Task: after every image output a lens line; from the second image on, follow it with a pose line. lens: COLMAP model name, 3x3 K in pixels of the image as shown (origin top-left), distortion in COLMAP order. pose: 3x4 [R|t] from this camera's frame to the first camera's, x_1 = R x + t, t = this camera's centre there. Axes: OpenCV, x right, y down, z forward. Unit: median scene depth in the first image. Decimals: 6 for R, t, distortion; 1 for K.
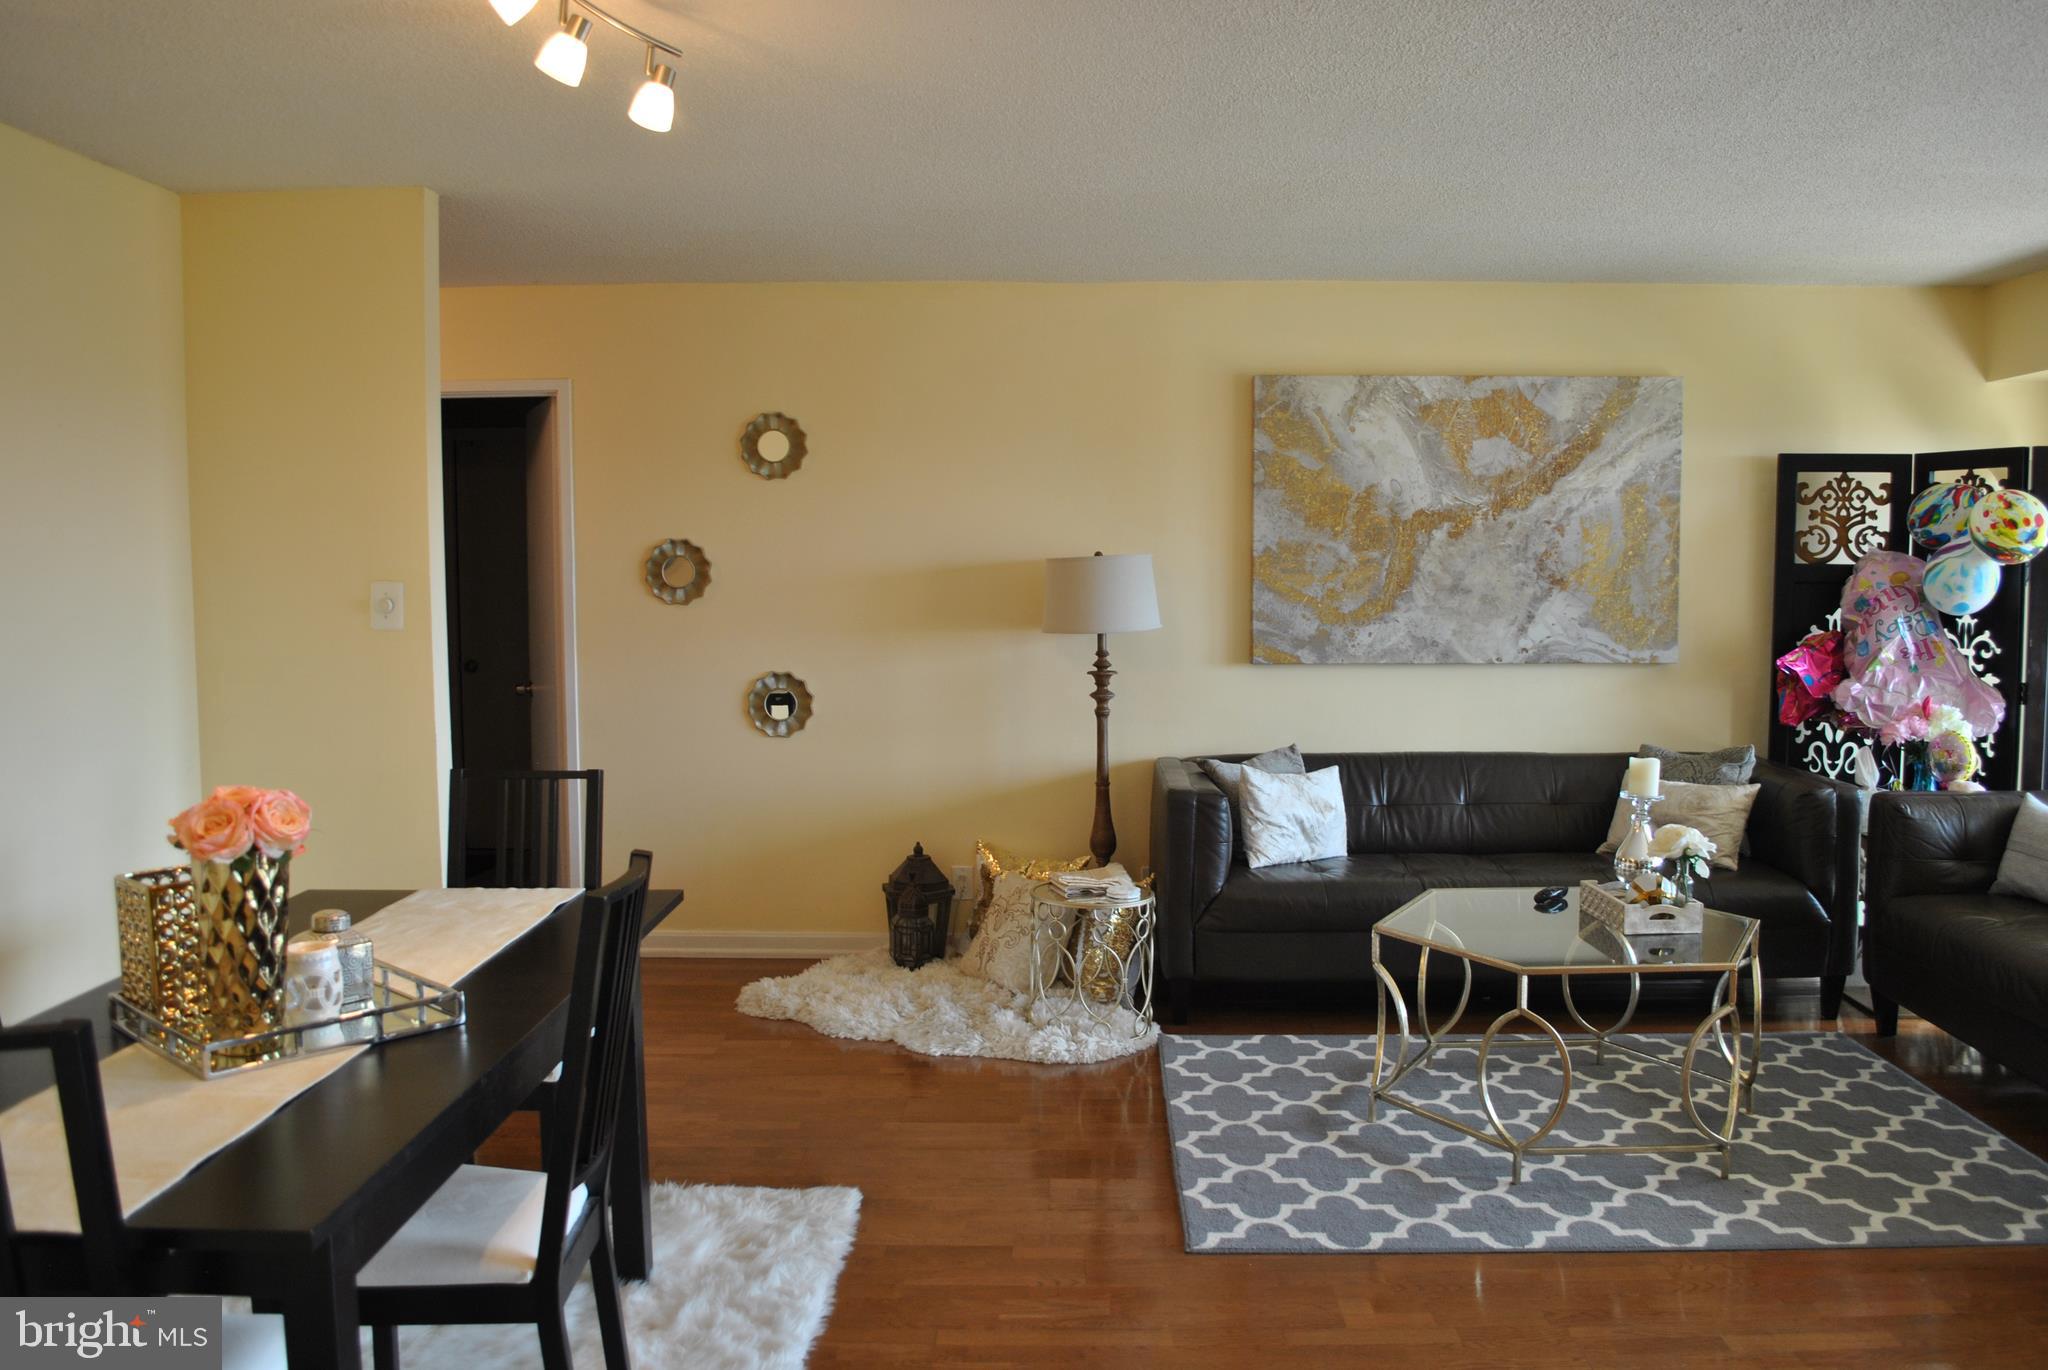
lens RADIAL K [[1617.5, 0, 1045.8], [0, 1617.5, 675.4], [0, 0, 1]] dist [-0.086915, 0.014711]
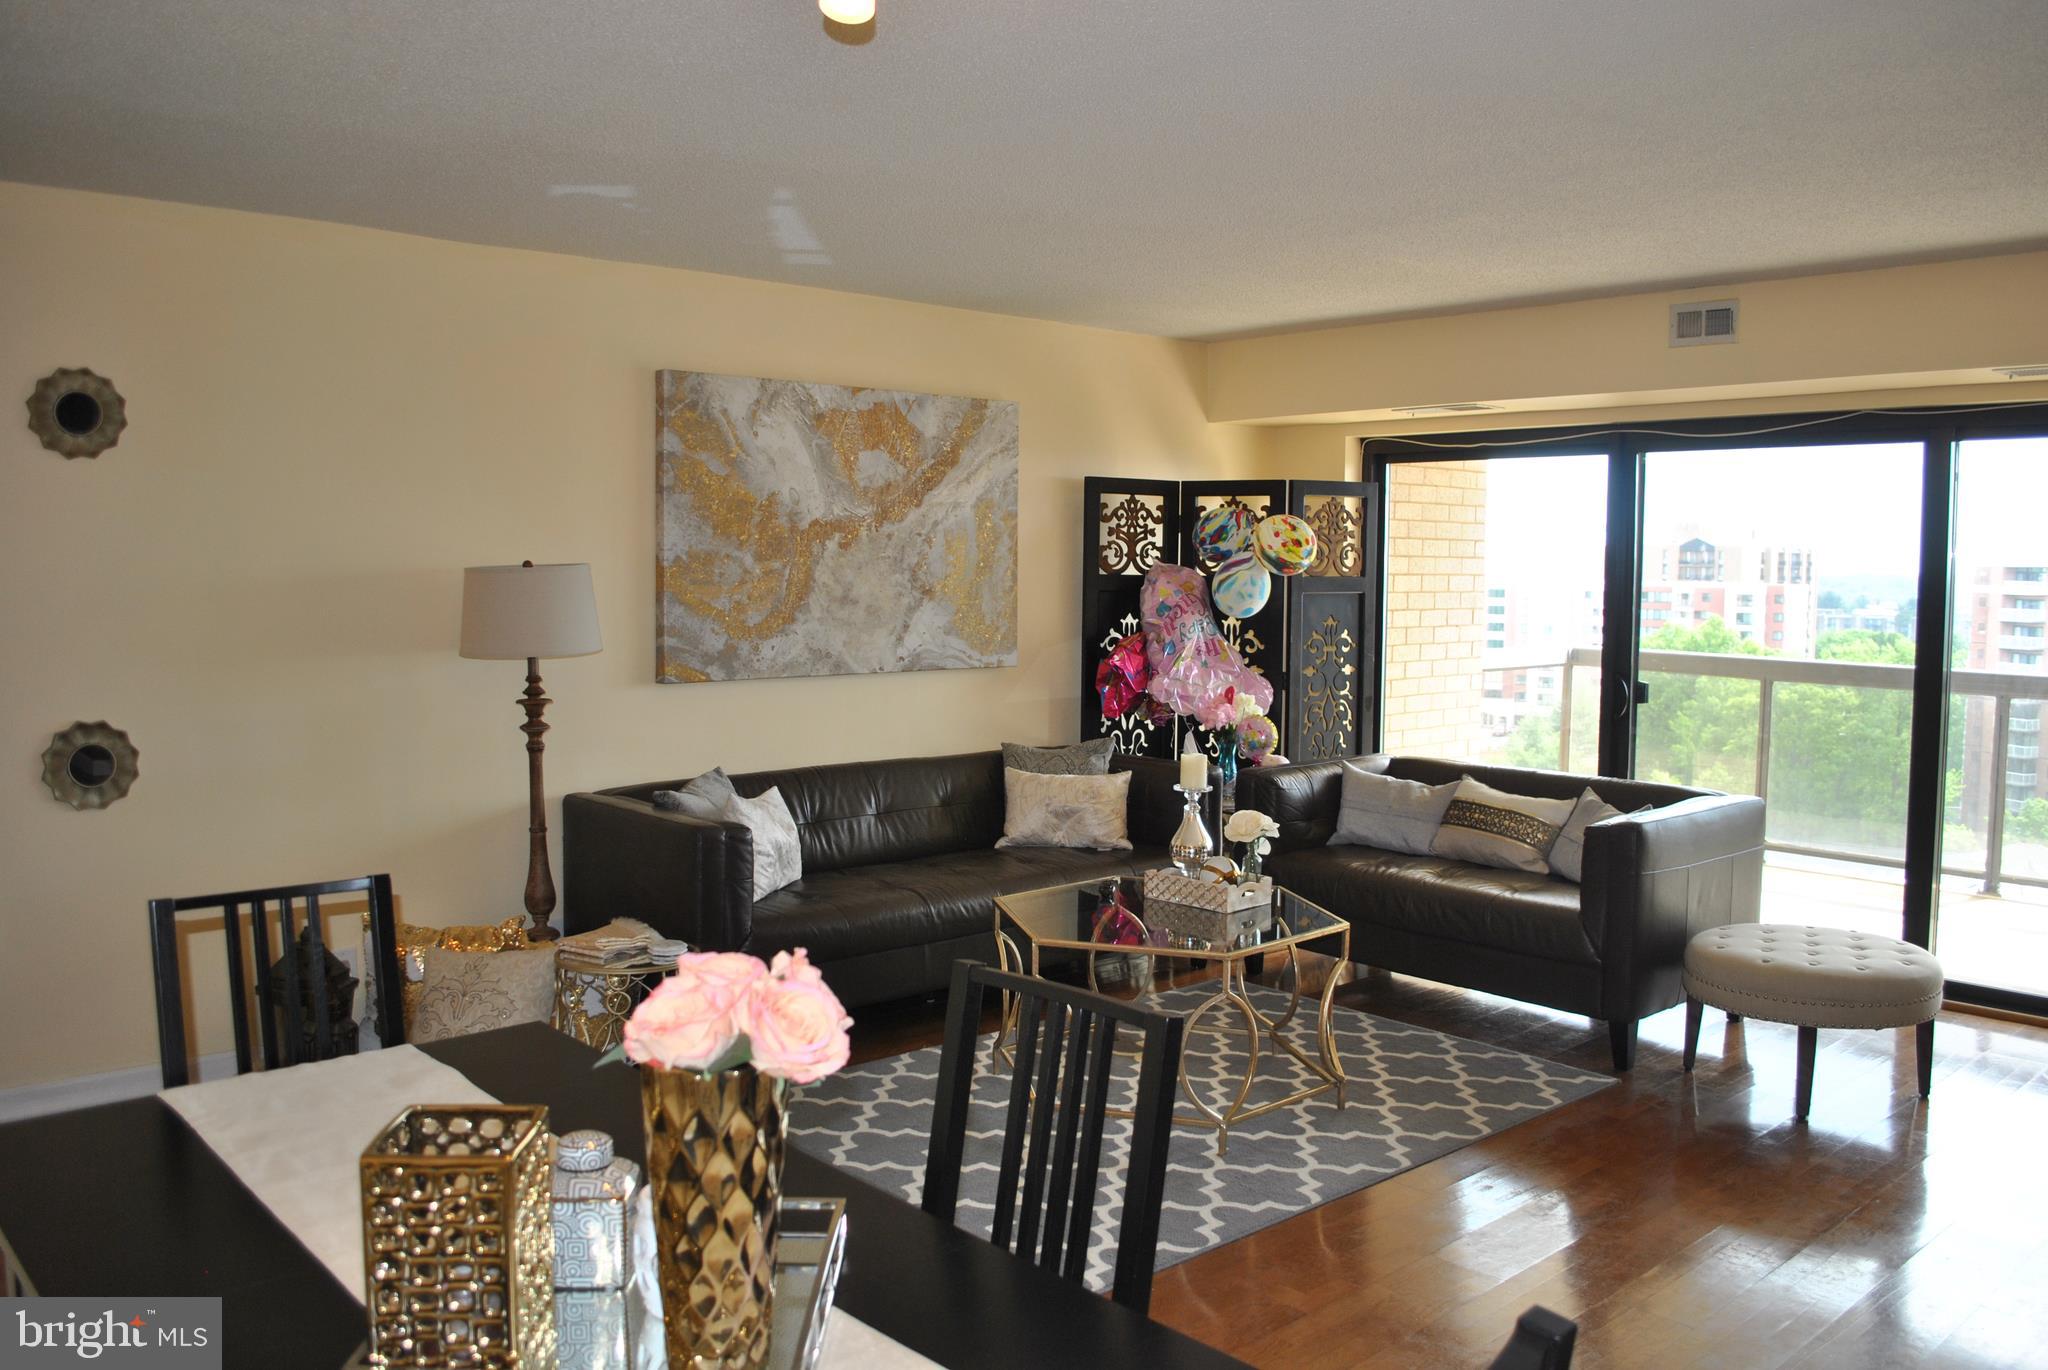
lens RADIAL K [[1617.5, 0, 1045.8], [0, 1617.5, 675.4], [0, 0, 1]] dist [-0.086915, 0.014711]
pose [[0.728820, -0.038658, 0.683613, -0.343753], [0.038551, 0.999138, 0.015400, -0.017669], [-0.683619, 0.015130, 0.729682, 0.186176]]
